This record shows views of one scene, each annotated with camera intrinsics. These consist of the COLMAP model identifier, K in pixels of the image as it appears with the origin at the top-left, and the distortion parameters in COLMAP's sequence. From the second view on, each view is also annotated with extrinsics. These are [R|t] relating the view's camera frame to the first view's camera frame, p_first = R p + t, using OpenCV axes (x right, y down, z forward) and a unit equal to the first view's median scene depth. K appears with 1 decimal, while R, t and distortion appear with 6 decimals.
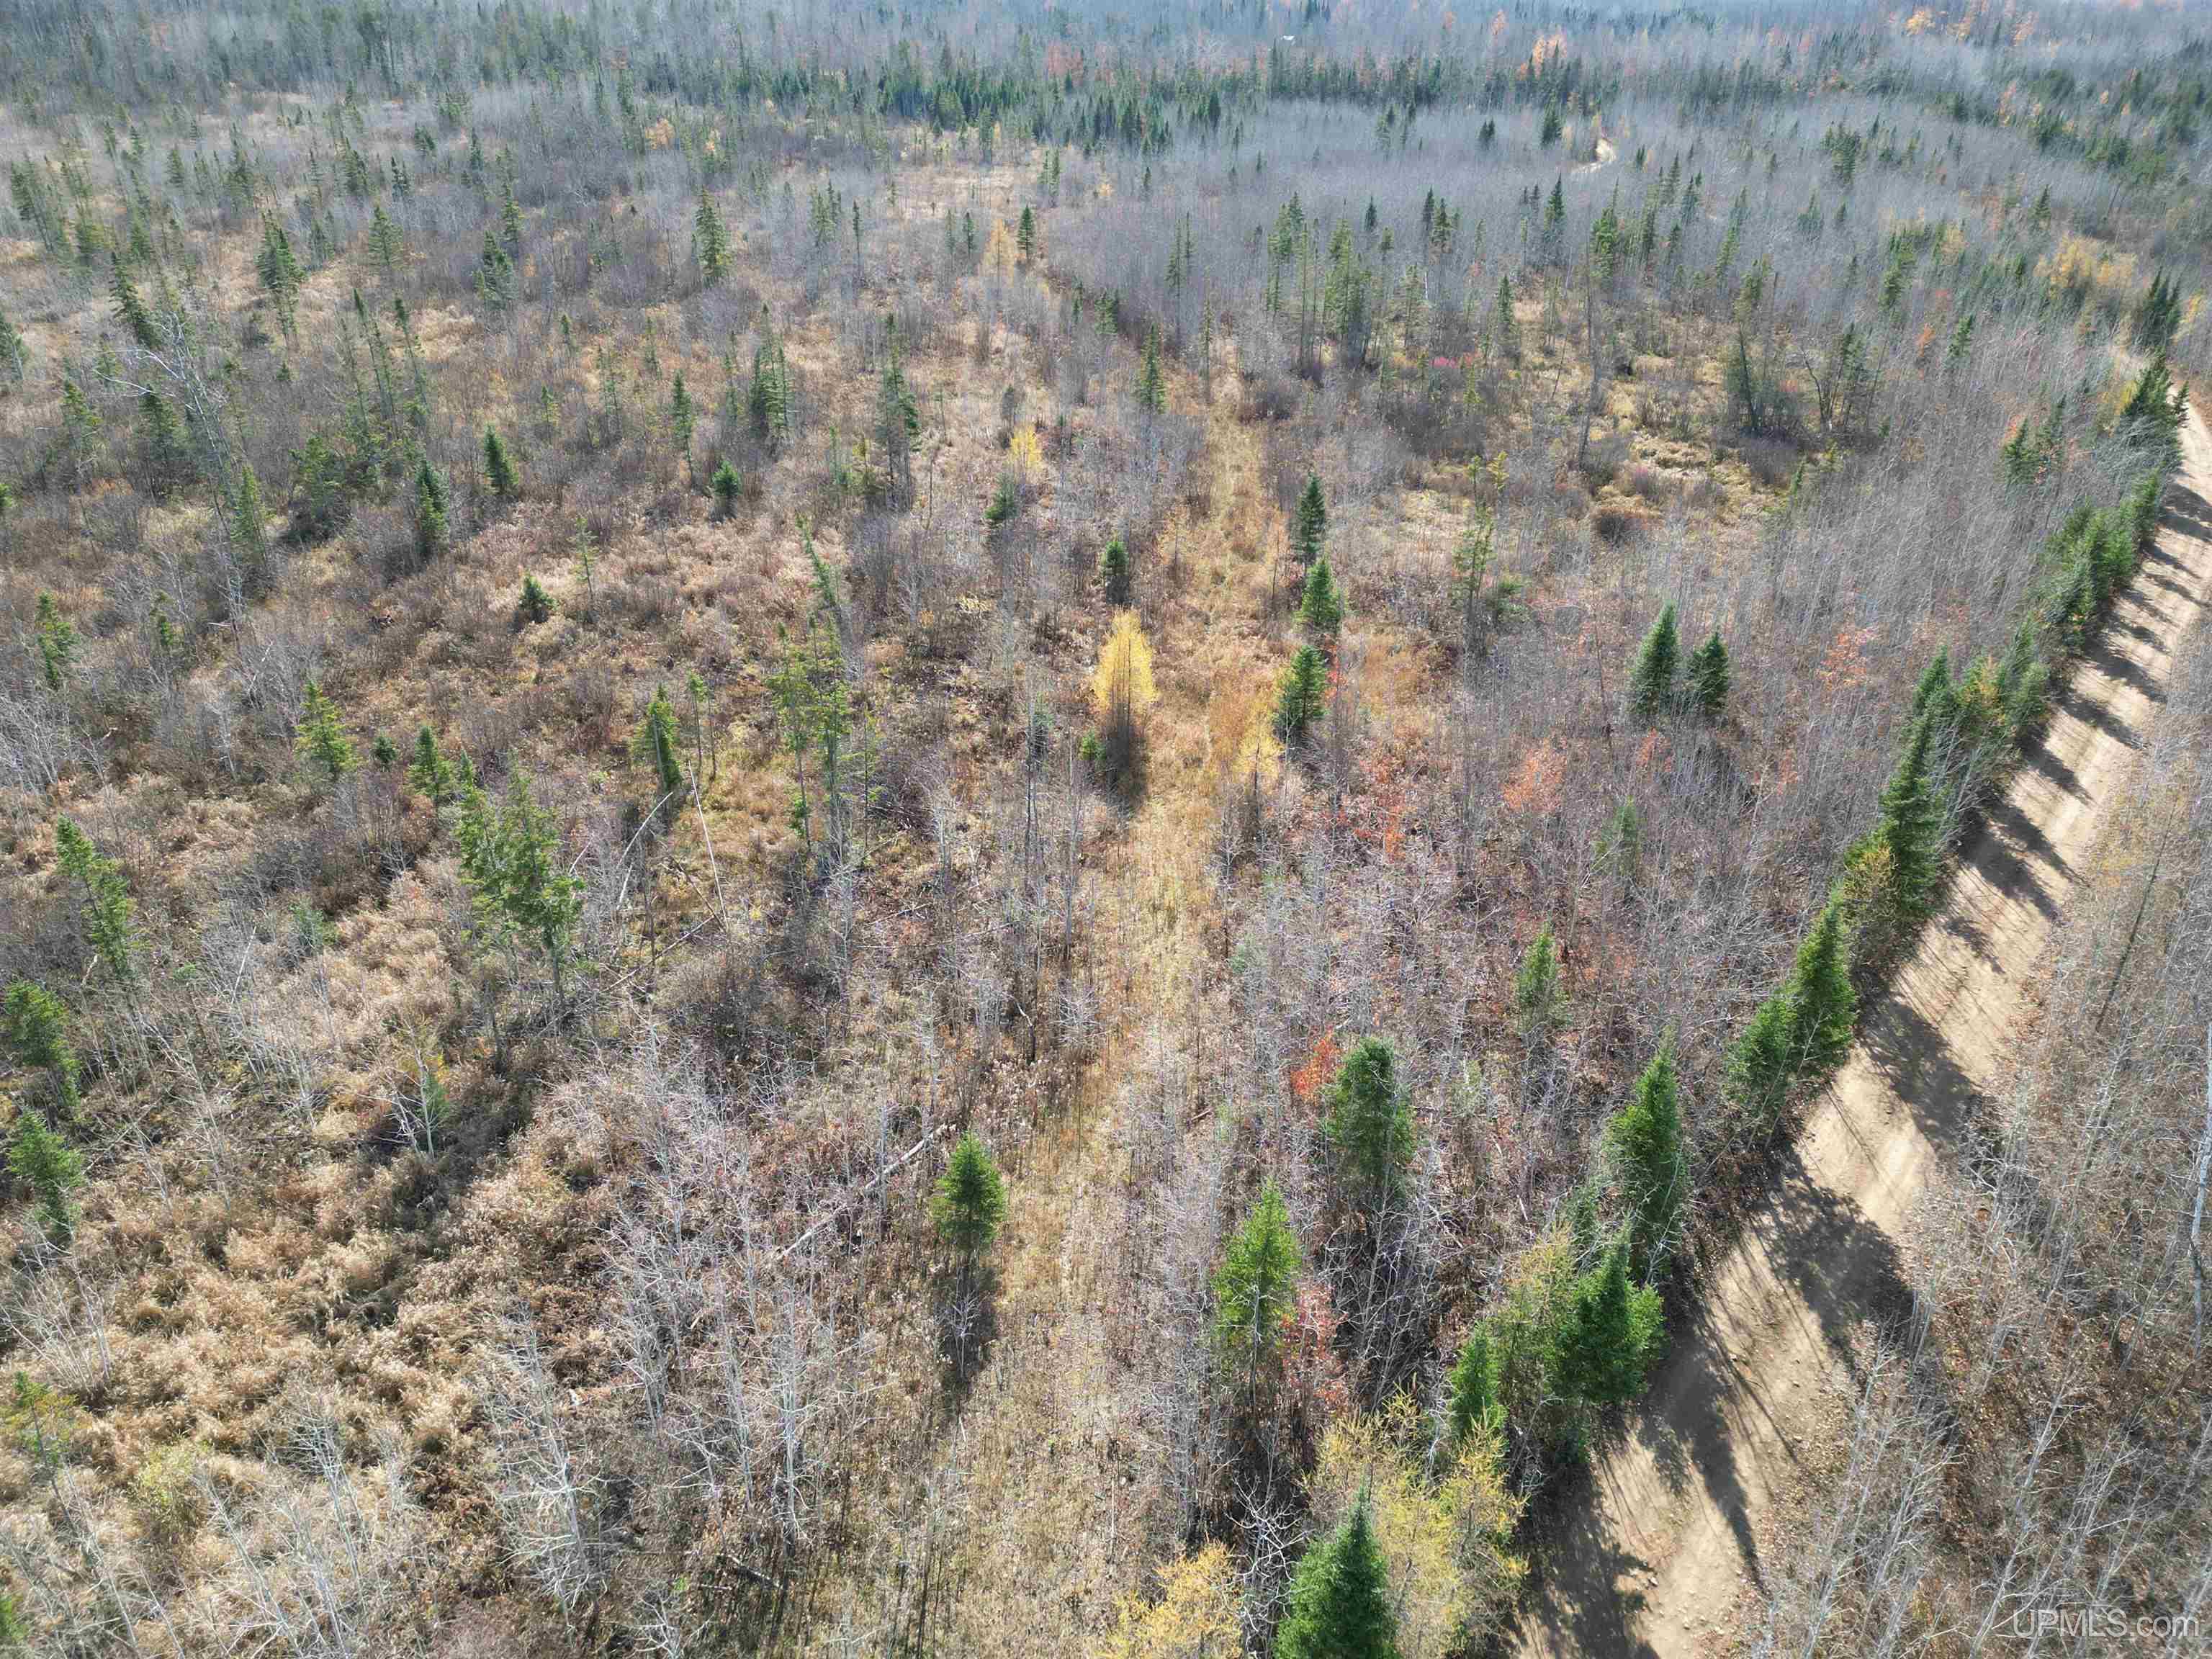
lens RADIAL K [[1520.7, 0, 1106.0], [0, 1520.7, 829.5], [0, 0, 1]] dist [0.072581, -0.068412]
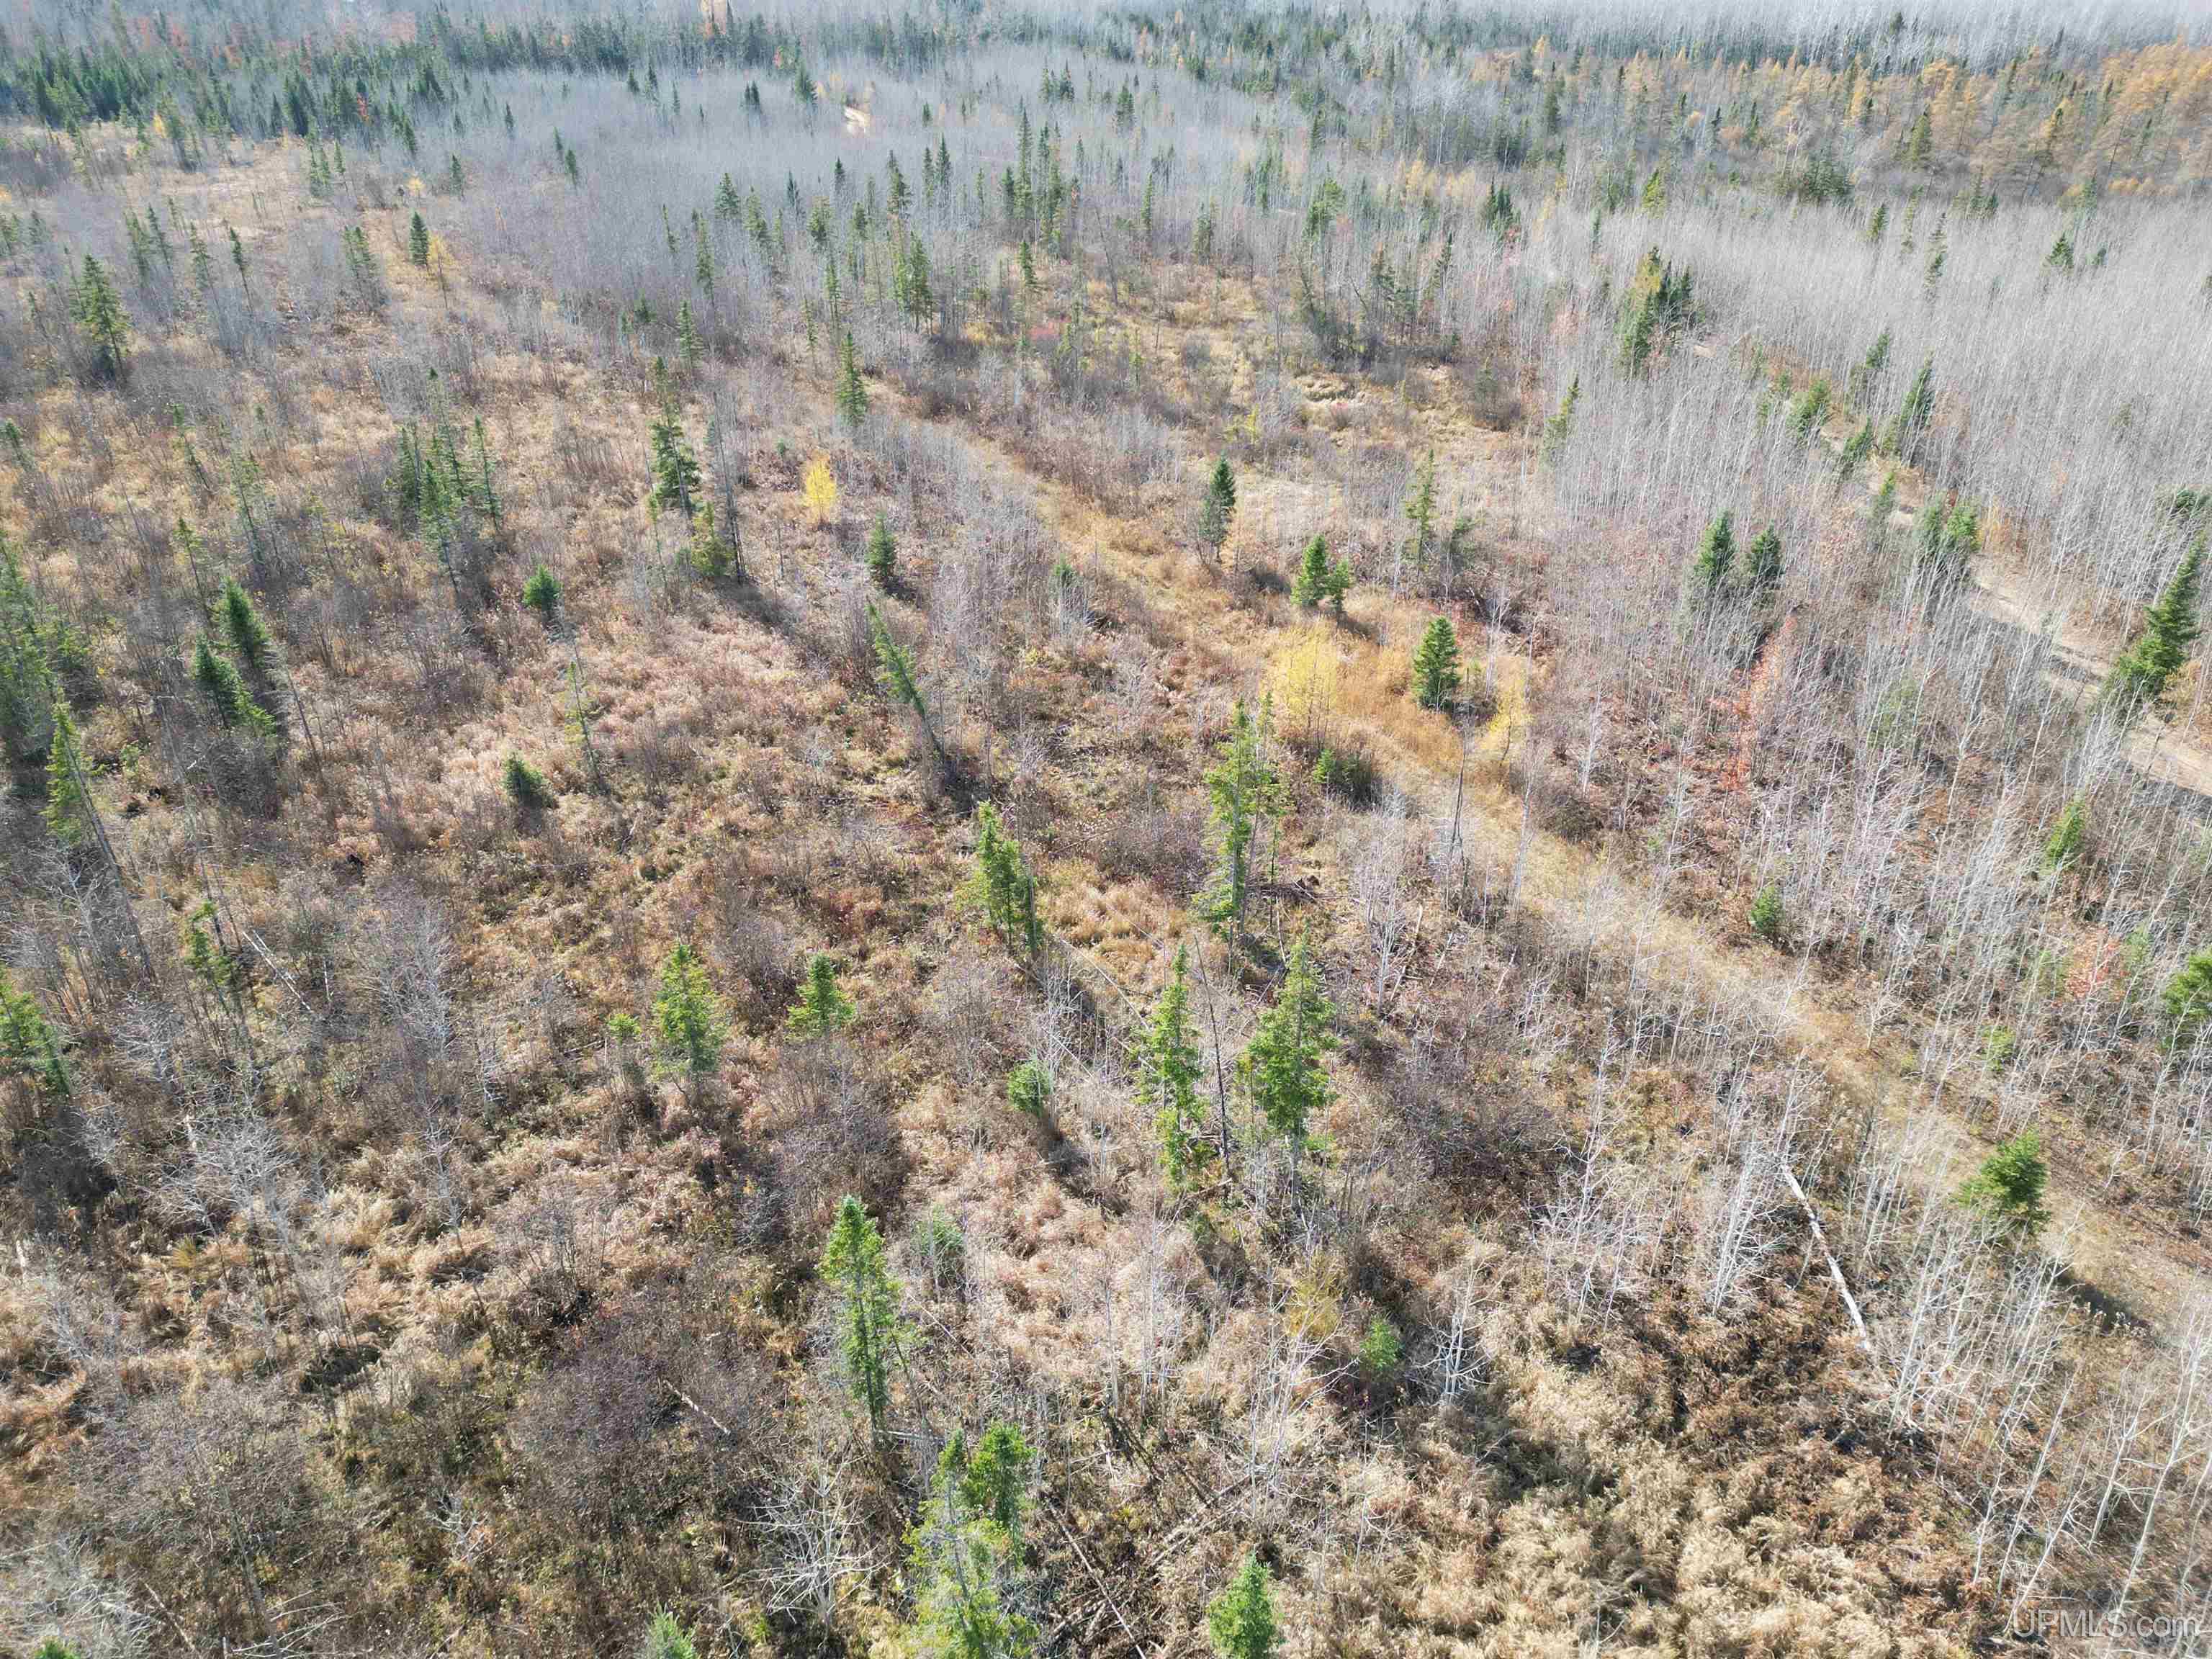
lens RADIAL K [[1520.7, 0, 1106.0], [0, 1520.7, 829.5], [0, 0, 1]] dist [0.072581, -0.068412]
pose [[0.841463, -0.283920, 0.459706, -0.121902], [0.272676, 0.957664, 0.092350, -0.029704], [-0.466463, 0.047642, 0.883257, 0.044861]]
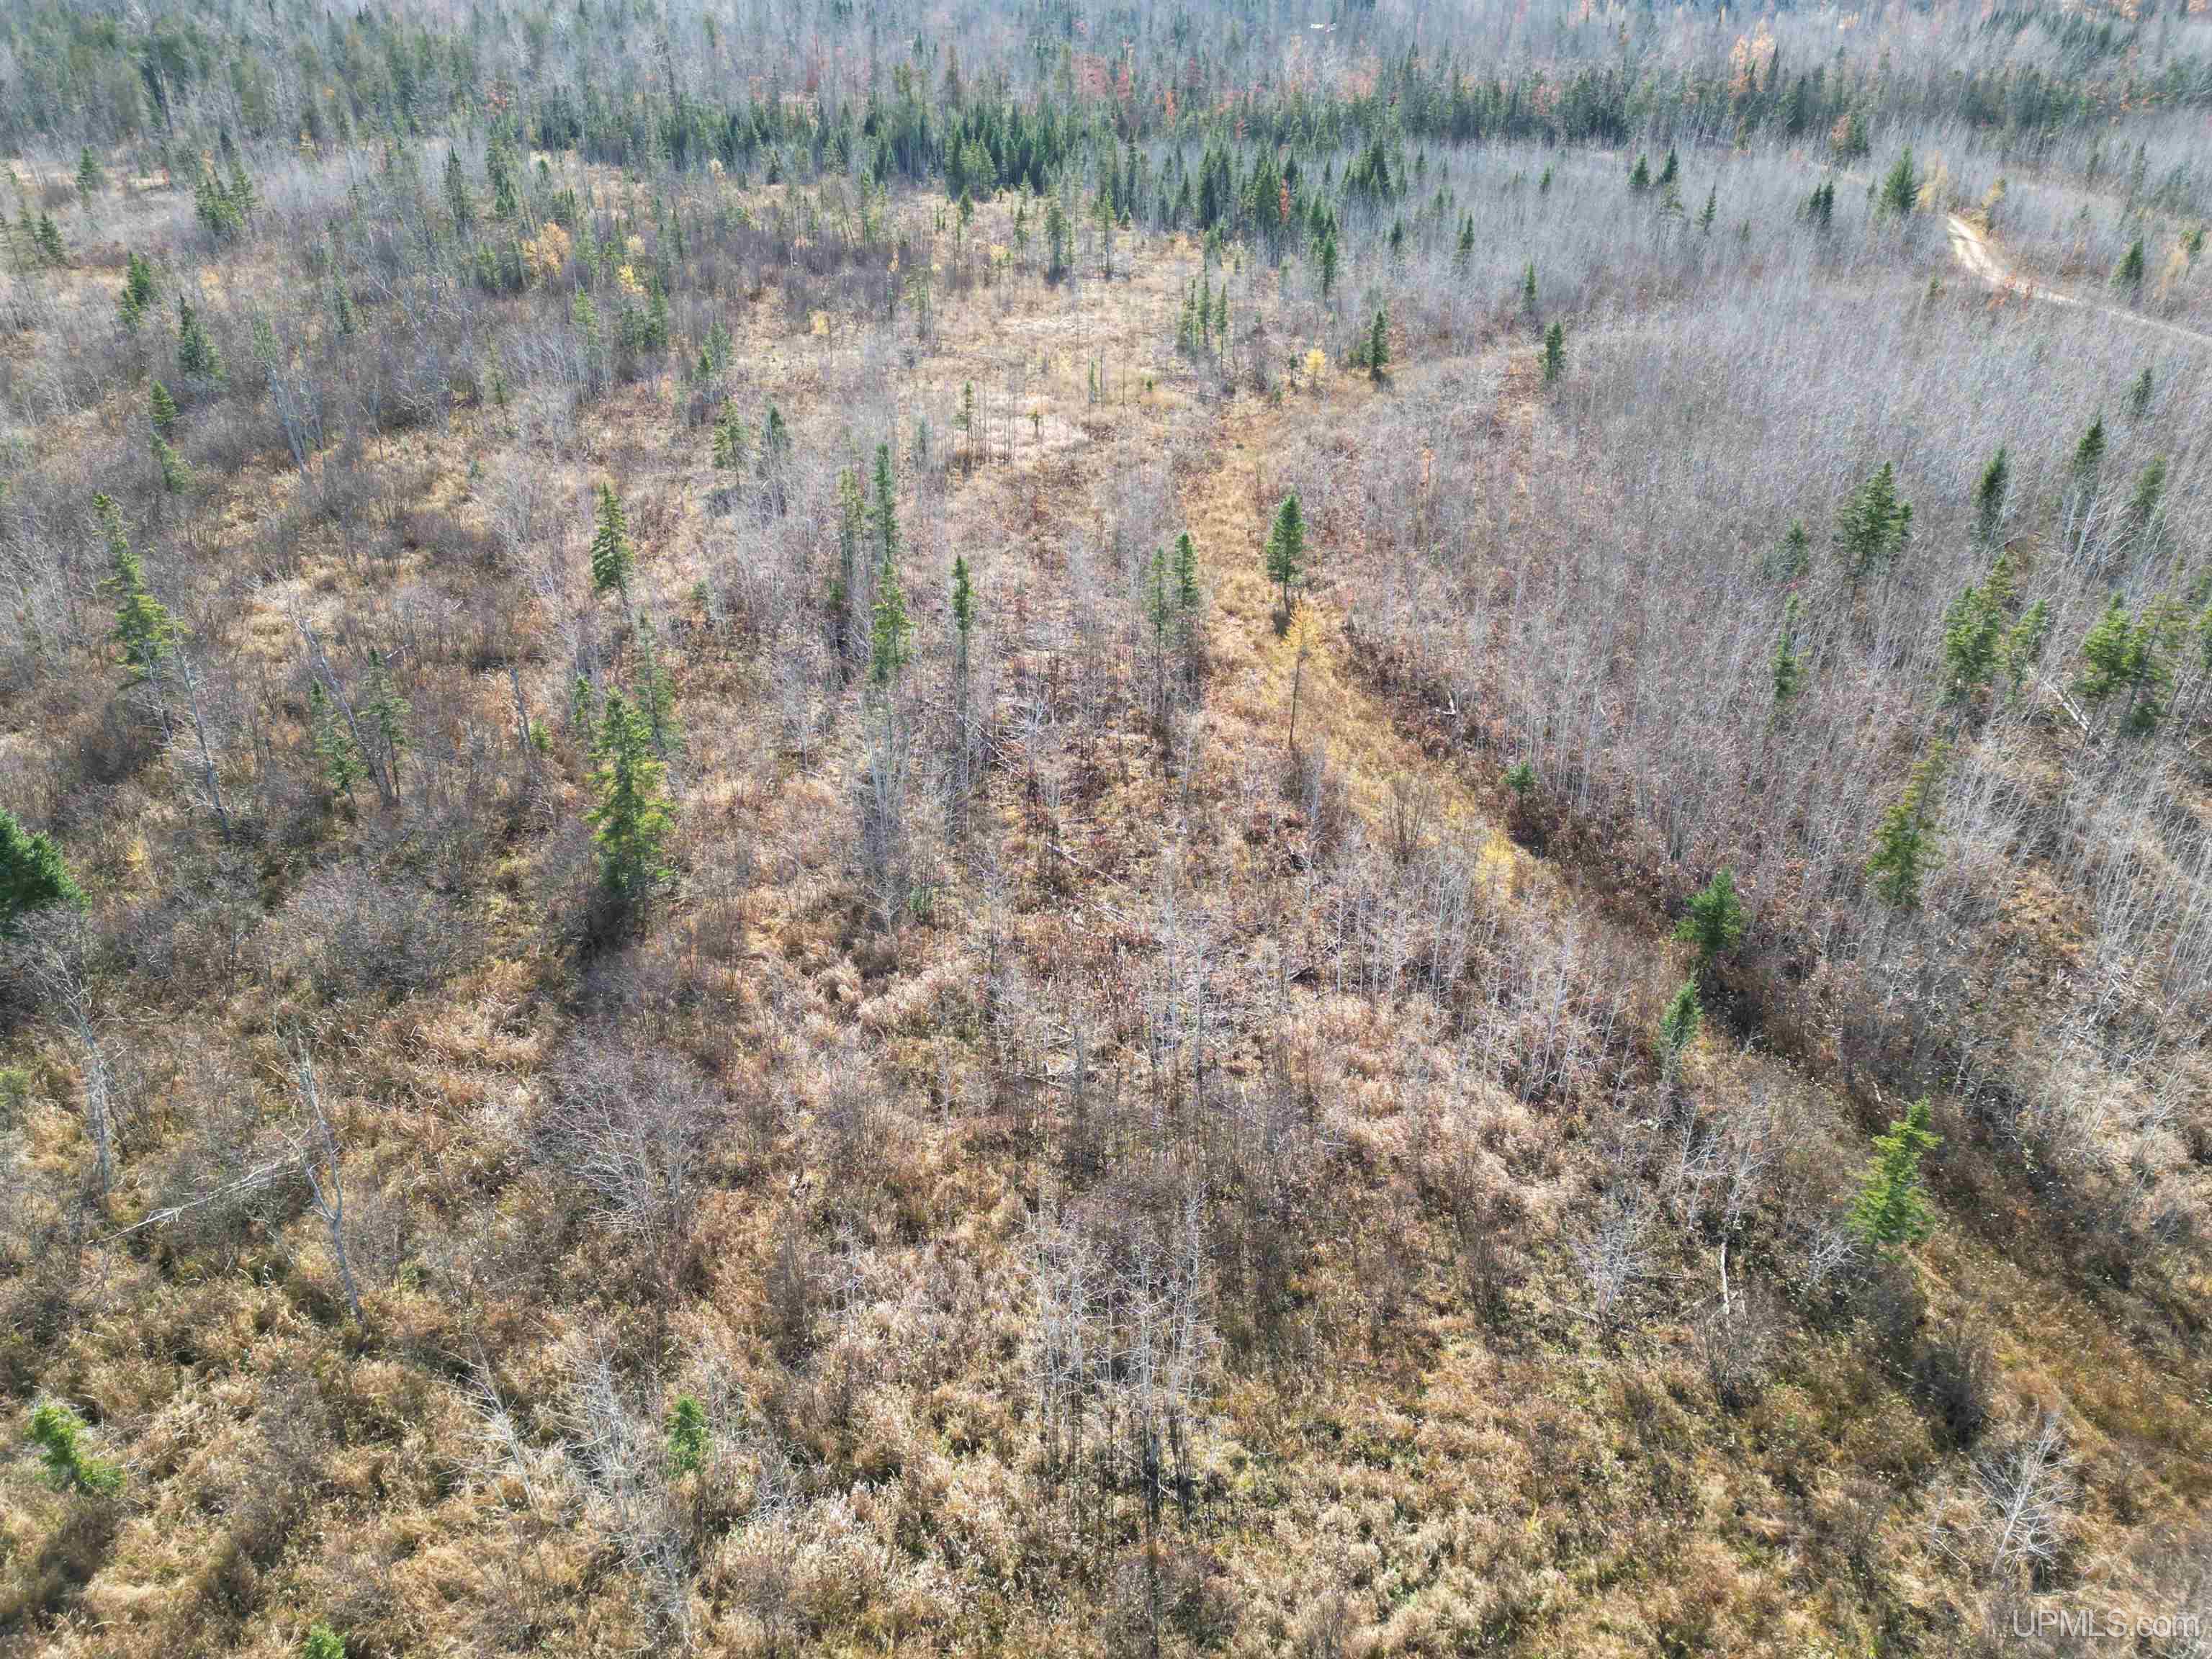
lens RADIAL K [[1520.7, 0, 1106.0], [0, 1520.7, 829.5], [0, 0, 1]] dist [0.072581, -0.068412]
pose [[0.999082, -0.034001, 0.026071, -0.069083], [0.033631, 0.999329, 0.014513, -0.171719], [-0.026547, -0.013623, 0.999555, 0.290480]]
